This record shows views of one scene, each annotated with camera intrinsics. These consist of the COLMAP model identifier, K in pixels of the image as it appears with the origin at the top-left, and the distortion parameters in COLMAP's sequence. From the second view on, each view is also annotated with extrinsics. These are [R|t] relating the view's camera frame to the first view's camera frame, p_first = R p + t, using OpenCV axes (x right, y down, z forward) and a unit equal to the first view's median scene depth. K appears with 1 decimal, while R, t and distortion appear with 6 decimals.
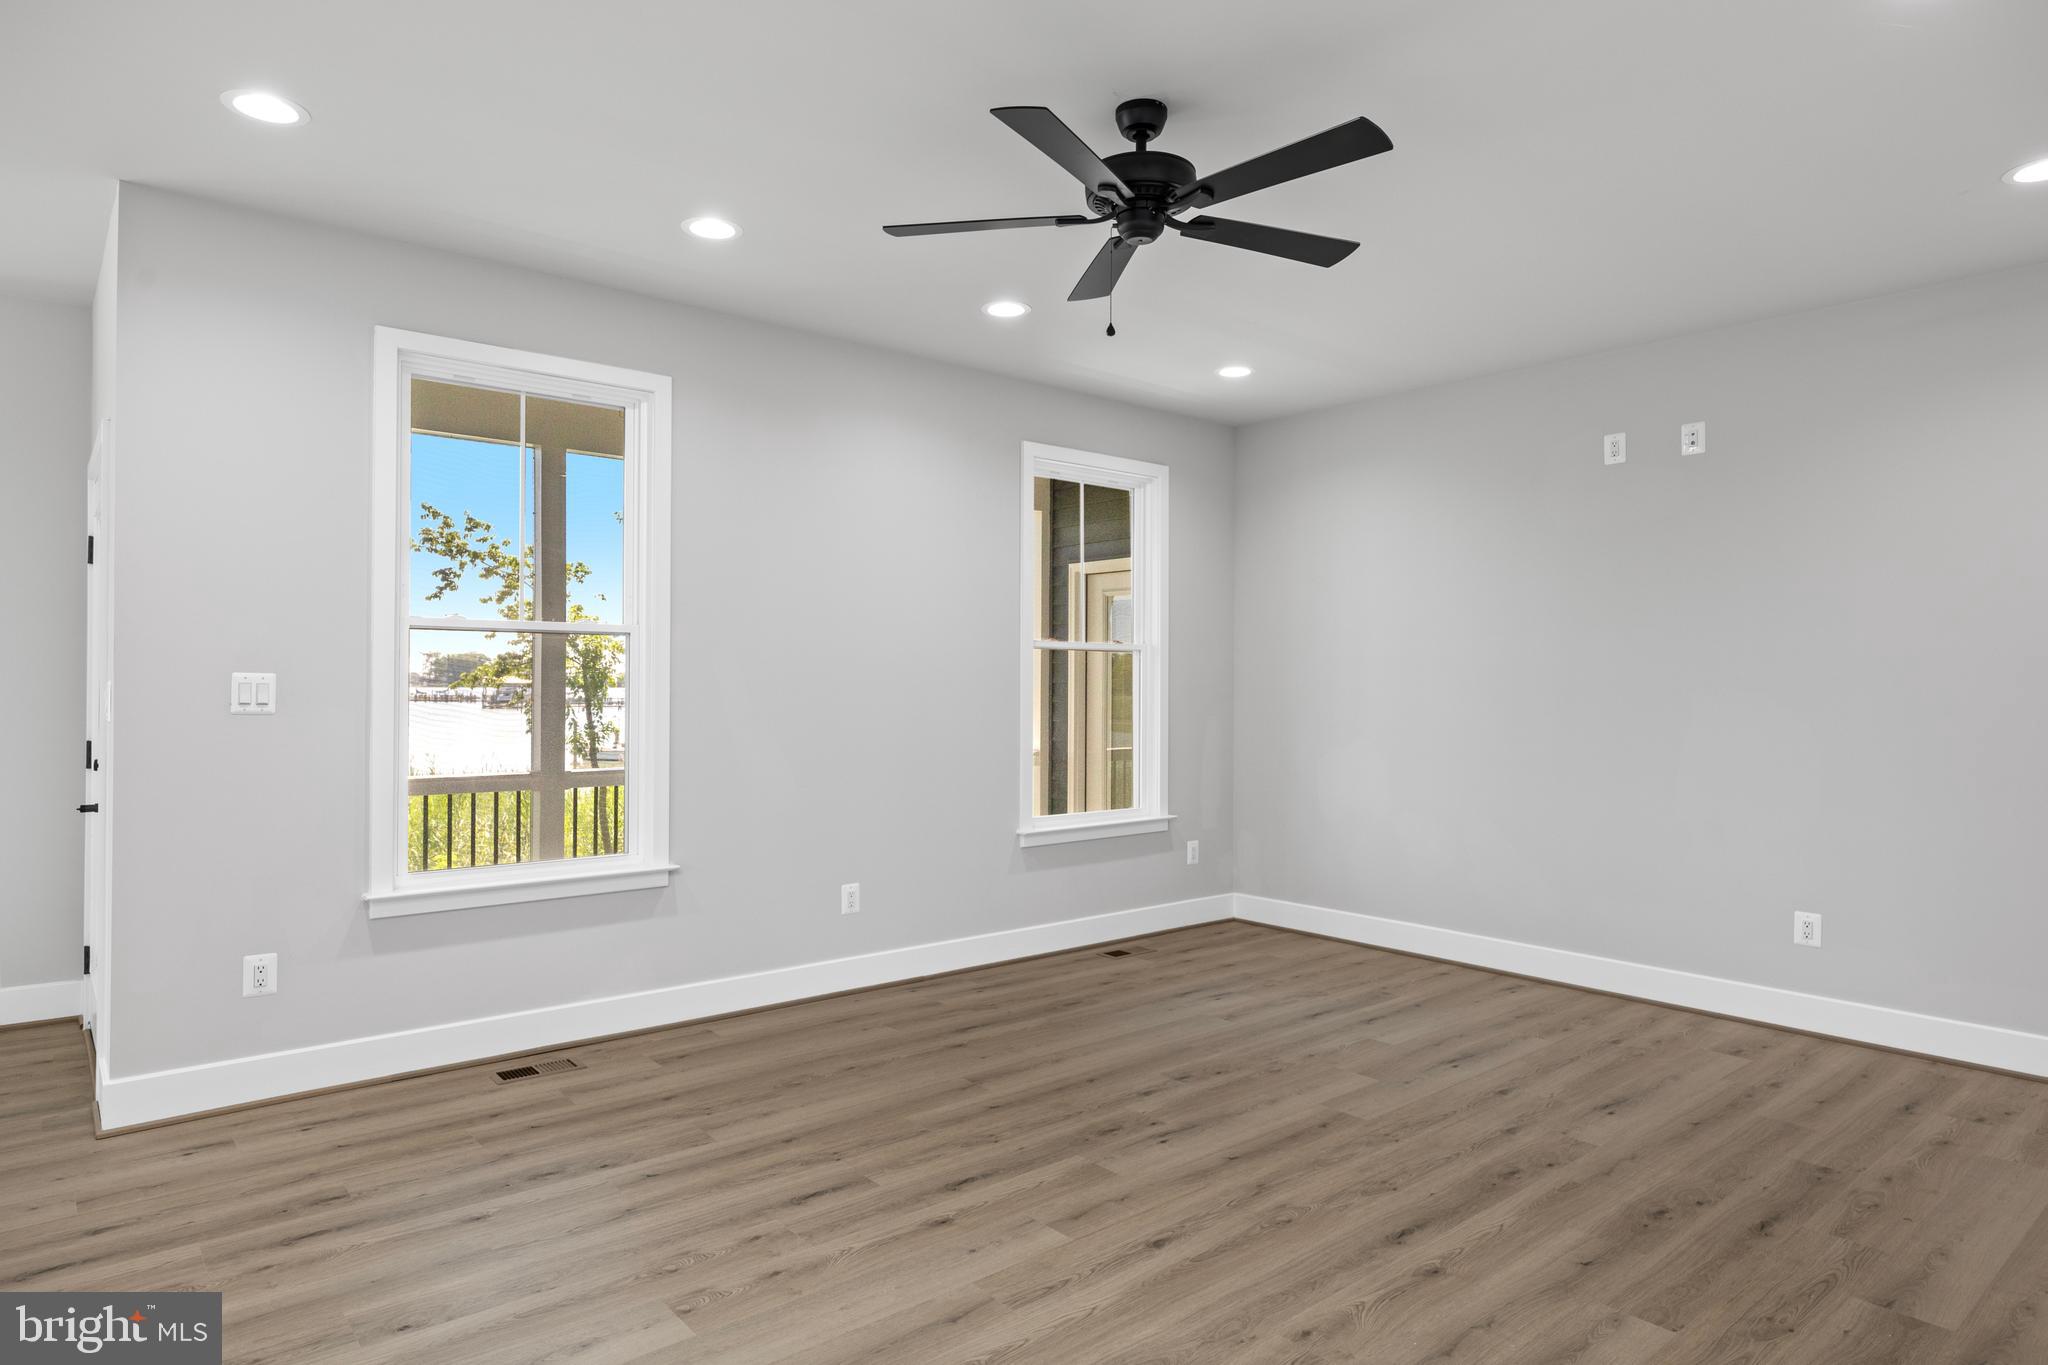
lens RADIAL K [[1228.9, 0, 1019.7], [0, 1228.9, 637.0], [0, 0, 1]] dist [-0.008812, 0.004994]
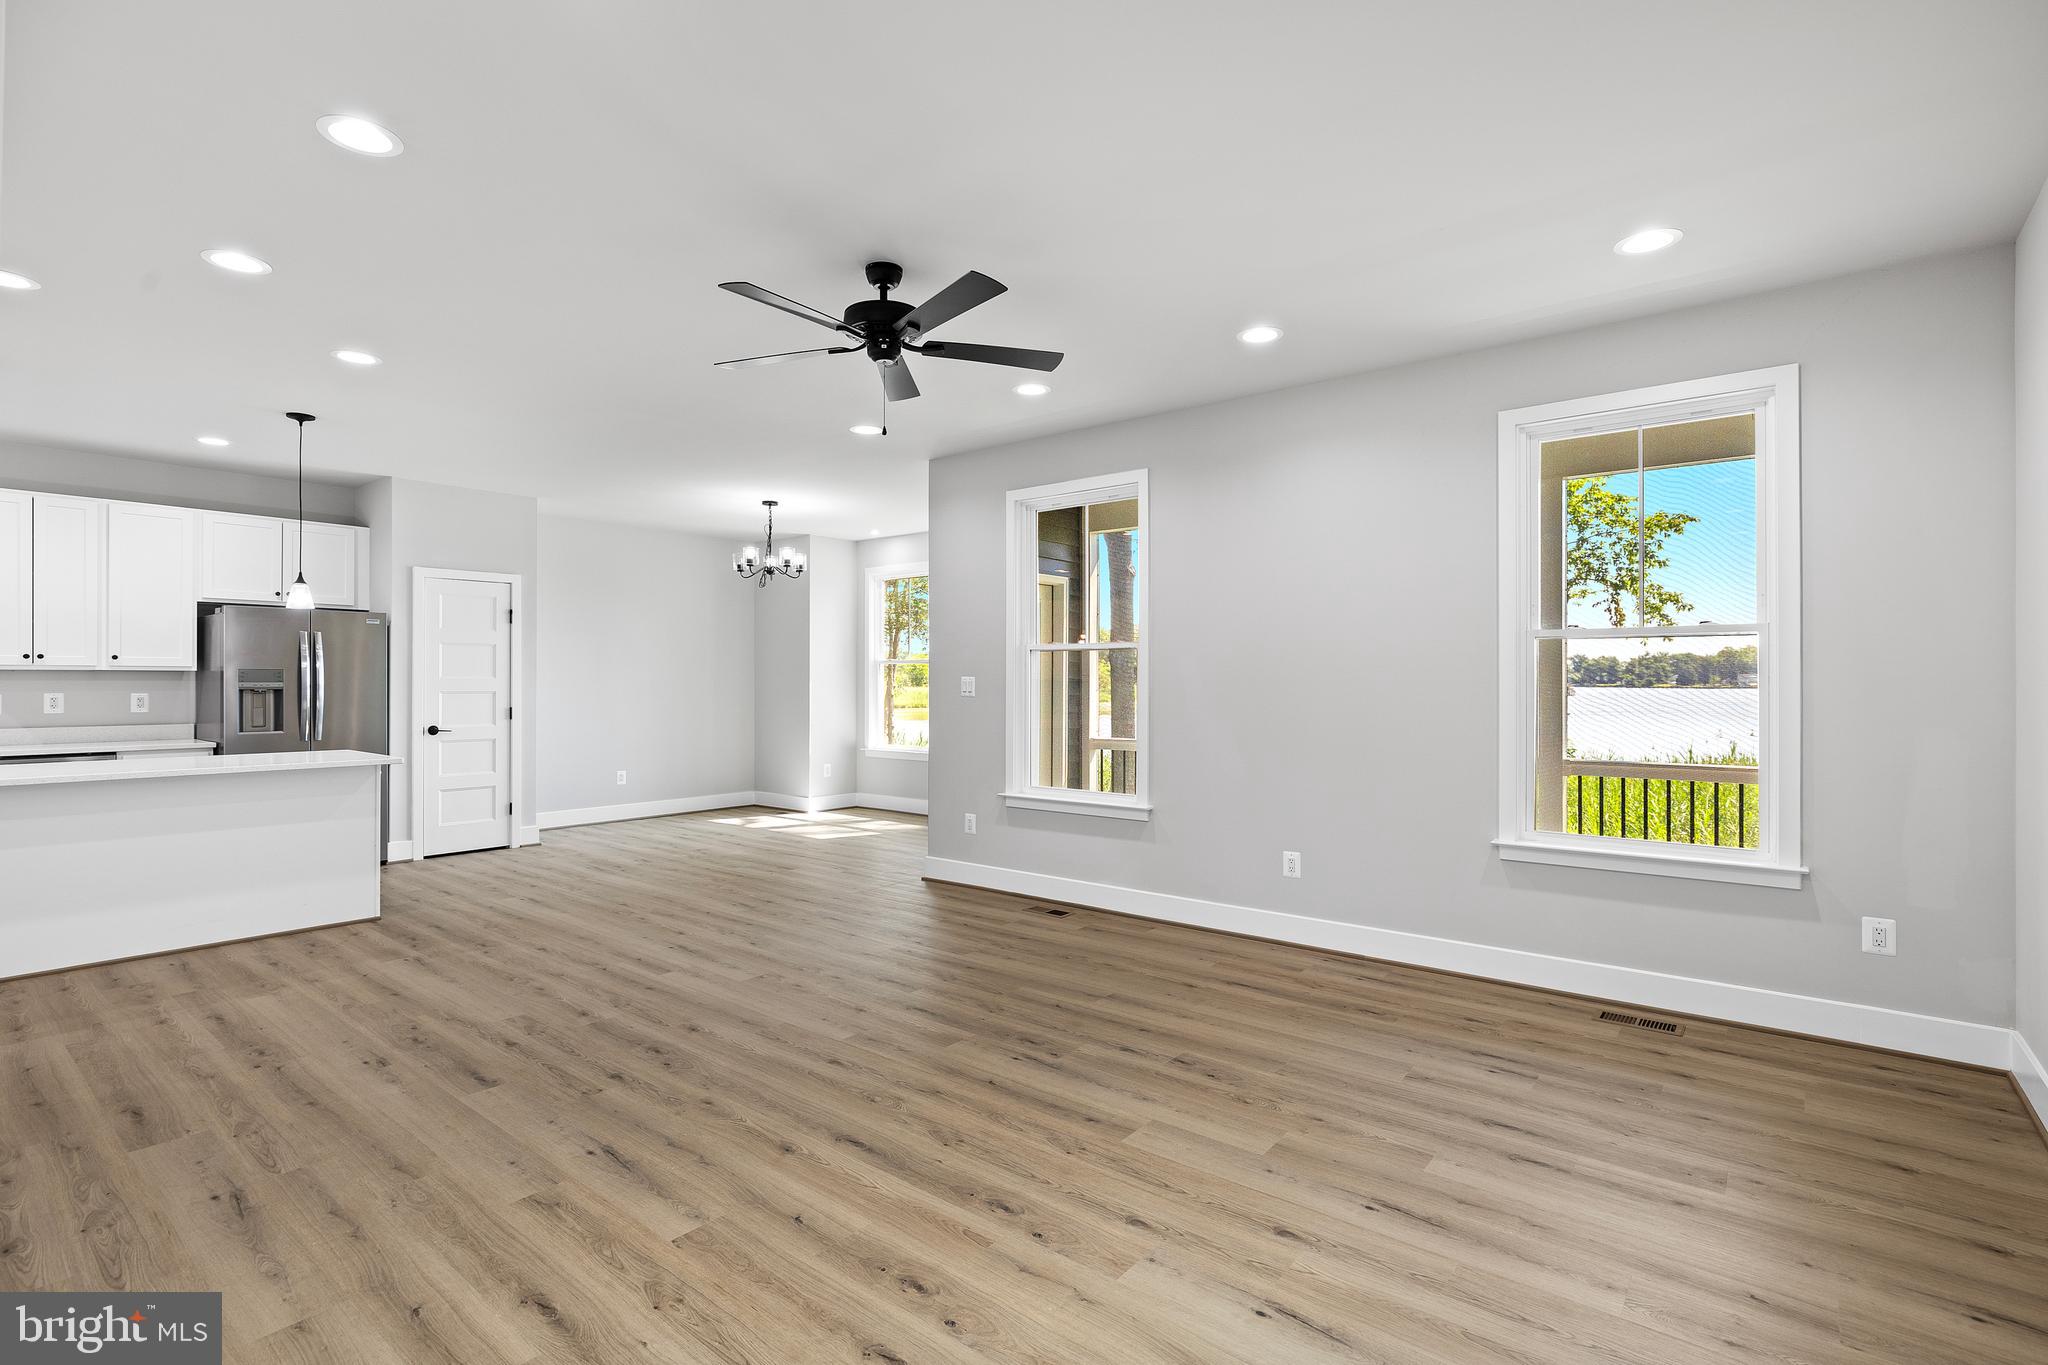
lens RADIAL K [[963.8, 0, 1009.4], [0, 963.8, 672.9], [0, 0, 1]] dist [-0.004553, 0.001936]
pose [[0.186184, -0.003870, -0.982507, 0.944503], [0.031811, 0.999492, 0.002091, 0.020457], [0.982000, -0.031643, 0.186213, 0.733118]]
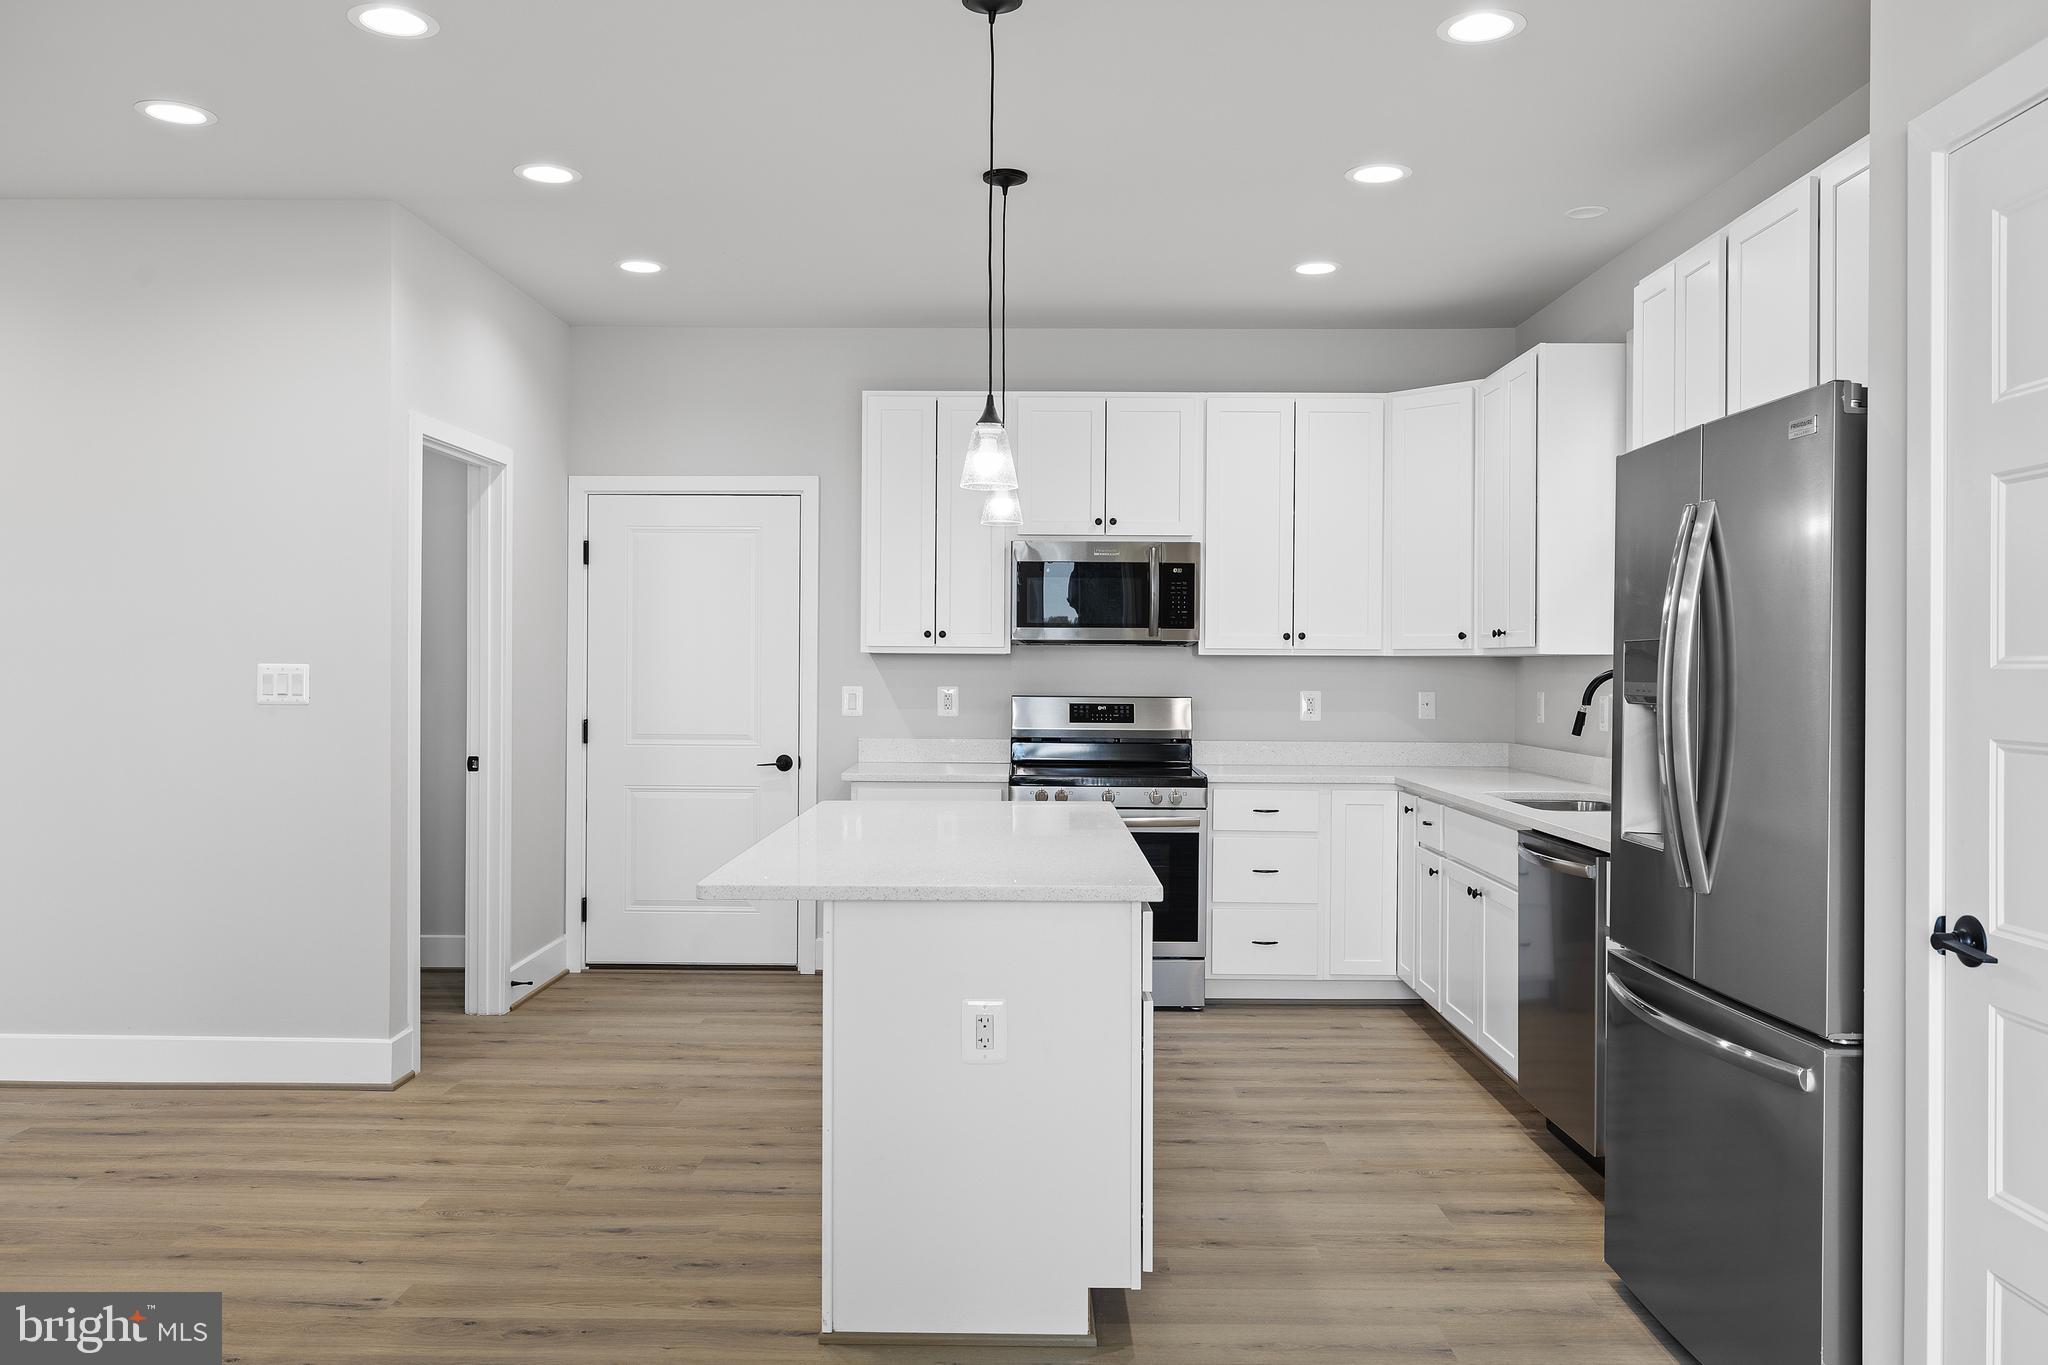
lens RADIAL K [[1579.9, 0, 1011.8], [0, 1579.9, 663.7], [0, 0, 1]] dist [0.000561, 0.002304]
pose [[-0.762199, 0.002161, 0.647339, -1.117086], [-0.024262, 0.999196, -0.031903, 0.024642], [-0.646887, -0.040022, -0.761535, 0.662834]]
